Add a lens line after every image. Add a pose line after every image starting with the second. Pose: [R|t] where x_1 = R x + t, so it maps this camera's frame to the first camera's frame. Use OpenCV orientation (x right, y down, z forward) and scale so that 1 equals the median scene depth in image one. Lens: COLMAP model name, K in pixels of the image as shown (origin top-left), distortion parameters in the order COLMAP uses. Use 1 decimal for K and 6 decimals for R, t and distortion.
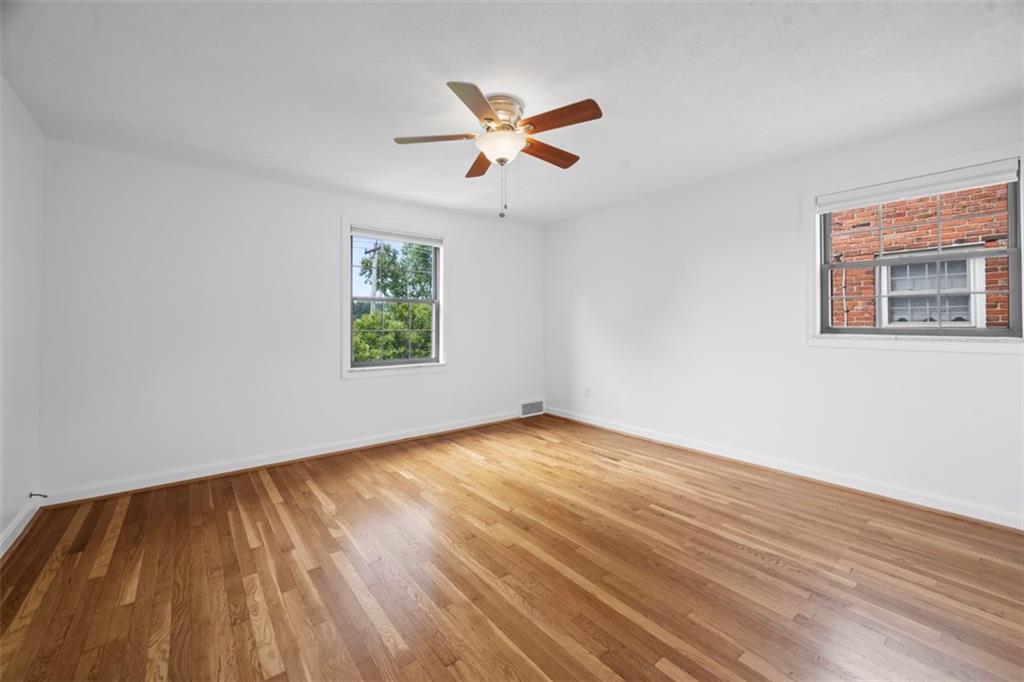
lens RADIAL K [[407.2, 0, 526.5], [0, 407.2, 319.2], [0, 0, 1]] dist [0.001310, 0.000016]
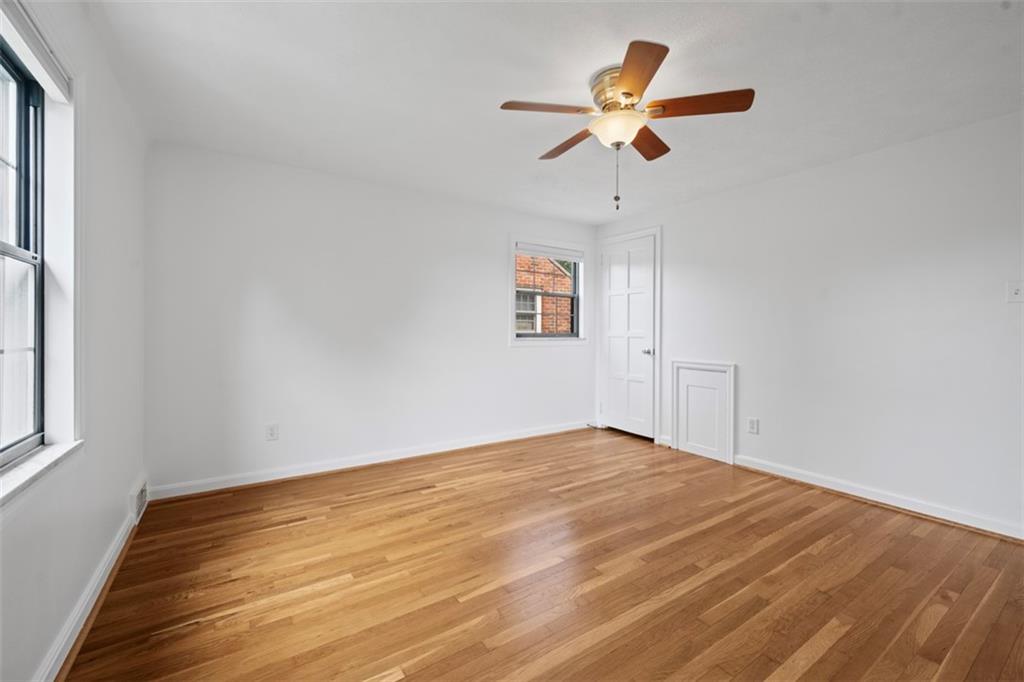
lens RADIAL K [[407.2, 0, 522.0], [0, 407.2, 333.5], [0, 0, 1]] dist [0.001310, 0.000016]
pose [[0.118752, -0.005550, 0.992908, -0.766055], [-0.015679, 0.999849, 0.007464, 0.010579], [-0.992800, -0.016455, 0.118647, 0.879724]]
